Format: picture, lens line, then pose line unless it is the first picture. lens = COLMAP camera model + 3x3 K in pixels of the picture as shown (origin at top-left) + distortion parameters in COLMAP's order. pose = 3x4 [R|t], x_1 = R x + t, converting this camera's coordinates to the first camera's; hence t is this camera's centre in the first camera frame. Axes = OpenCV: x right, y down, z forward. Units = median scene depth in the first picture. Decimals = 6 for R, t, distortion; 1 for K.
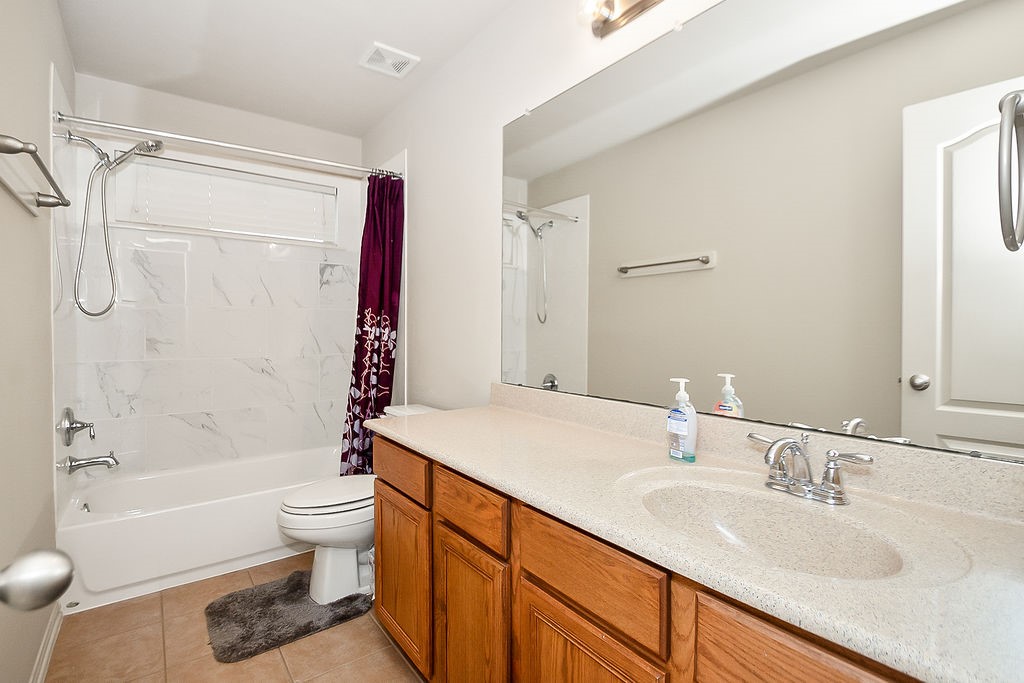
lens RADIAL K [[466.1, 0, 510.1], [0, 466.1, 340.1], [0, 0, 1]] dist [-0.000653, -0.012091]
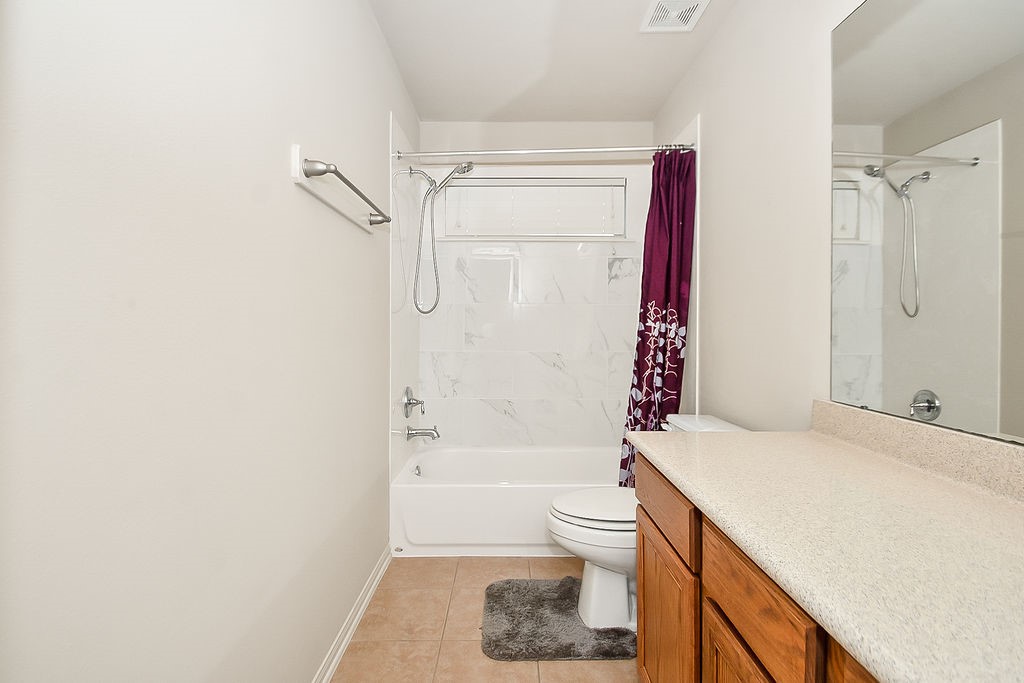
lens RADIAL K [[455.5, 0, 508.9], [0, 455.5, 326.4], [0, 0, 1]] dist [0.006158, -0.011394]
pose [[0.791397, 0.000303, -0.611303, 0.013536], [-0.015719, 0.999679, -0.019854, 0.001947], [0.611101, 0.025321, 0.791148, 0.143131]]
